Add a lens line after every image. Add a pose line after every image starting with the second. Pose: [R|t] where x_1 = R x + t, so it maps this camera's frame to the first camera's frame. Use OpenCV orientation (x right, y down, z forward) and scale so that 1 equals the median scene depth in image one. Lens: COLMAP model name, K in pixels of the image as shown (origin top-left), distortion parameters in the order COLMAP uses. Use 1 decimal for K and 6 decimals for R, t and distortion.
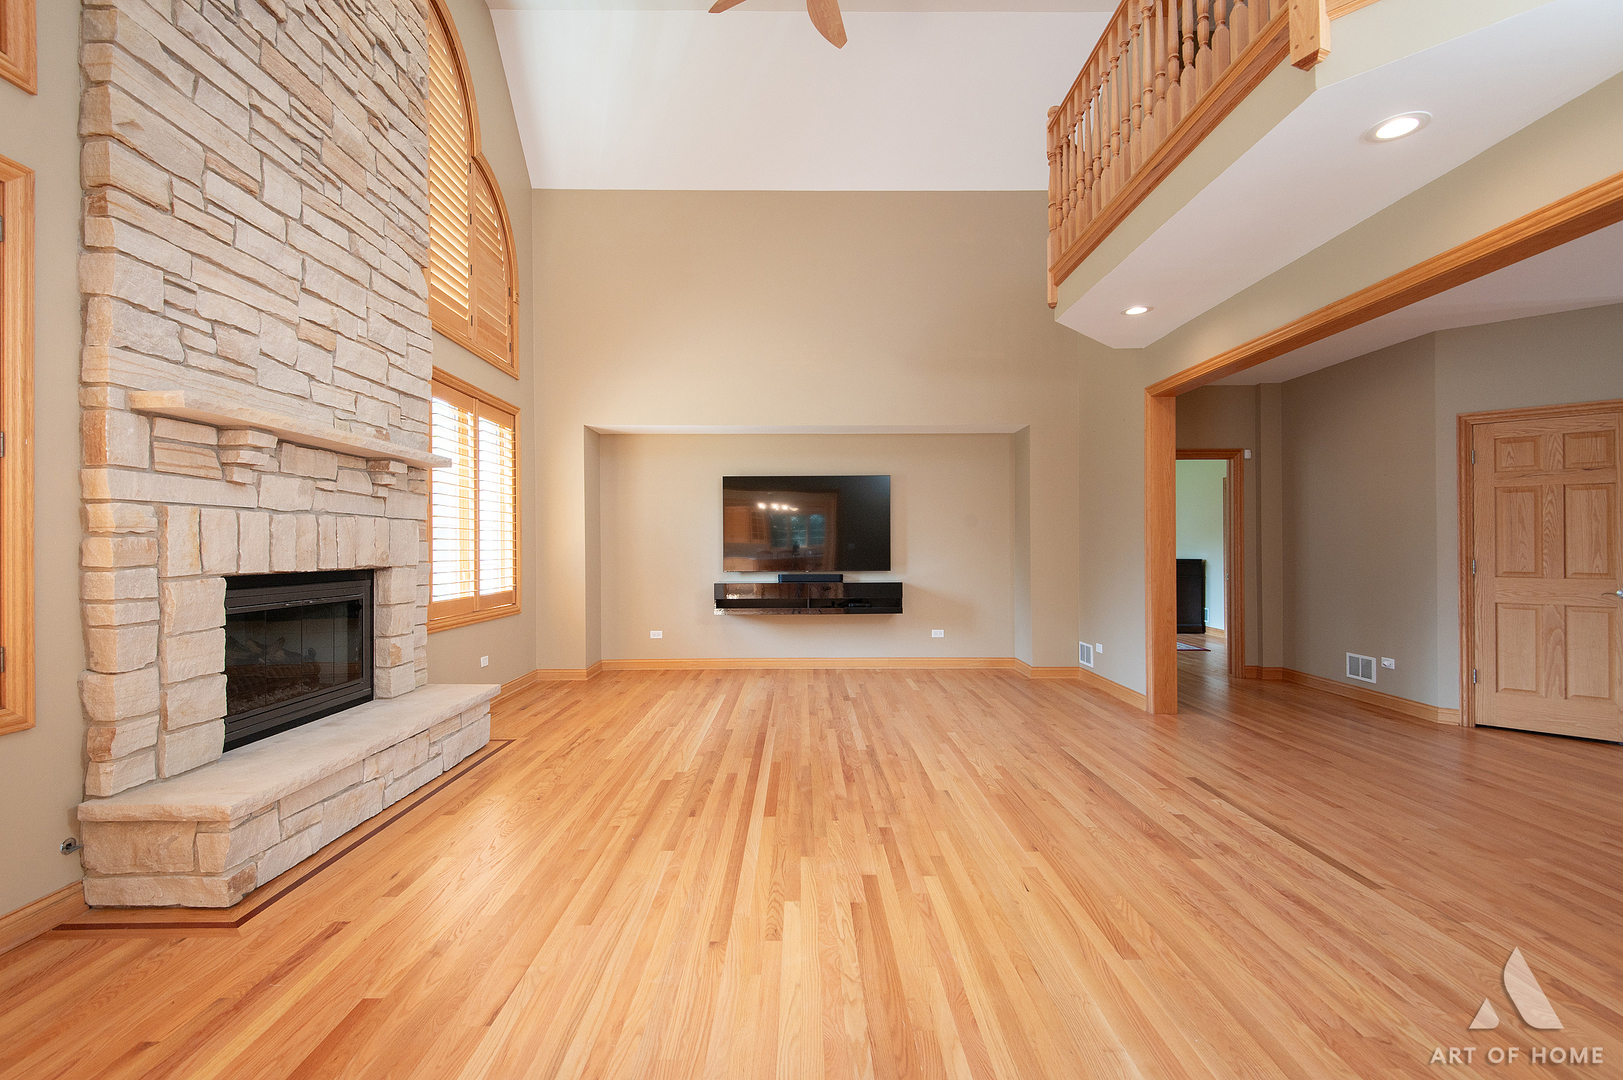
lens RADIAL K [[729.3, 0, 809.0], [0, 729.3, 543.5], [0, 0, 1]] dist [0.001170, -0.001384]
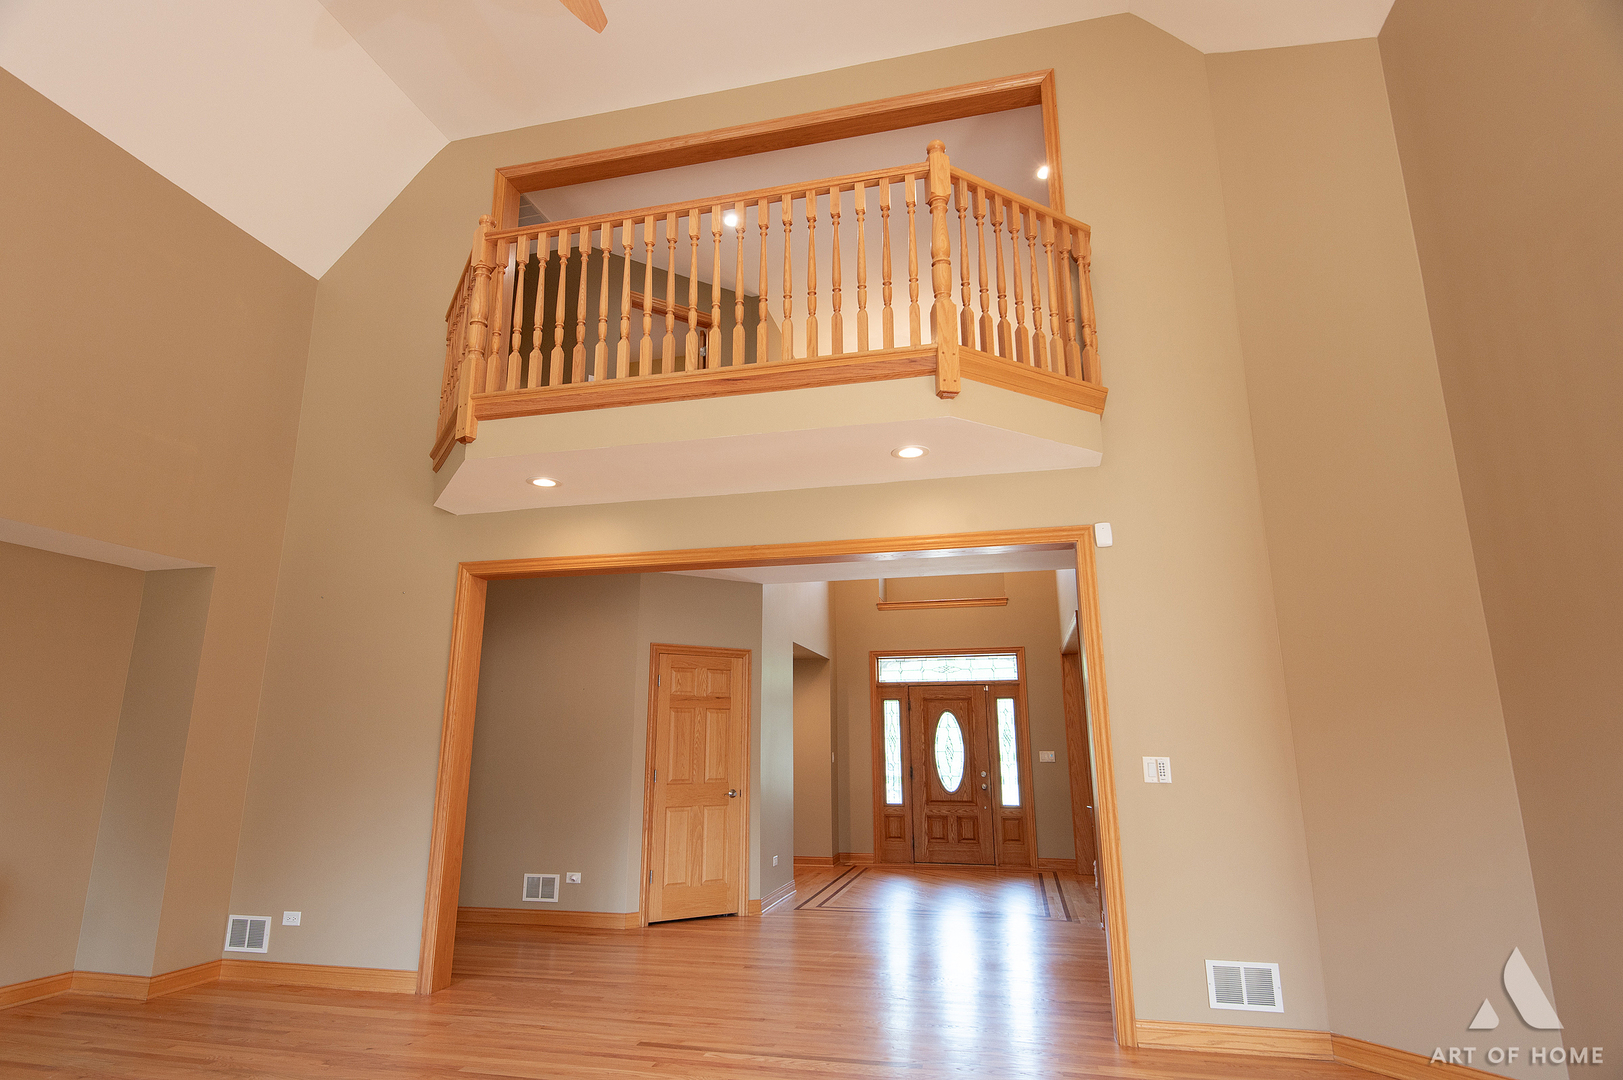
lens RADIAL K [[865.0, 0, 811.5], [0, 865.0, 540.0], [0, 0, 1]] dist [0.001943, -0.001529]
pose [[0.238759, 0.227322, 0.944097, -0.388812], [0.000499, 0.972185, -0.234212, -0.009785], [-0.971079, 0.056391, 0.232005, 0.406509]]
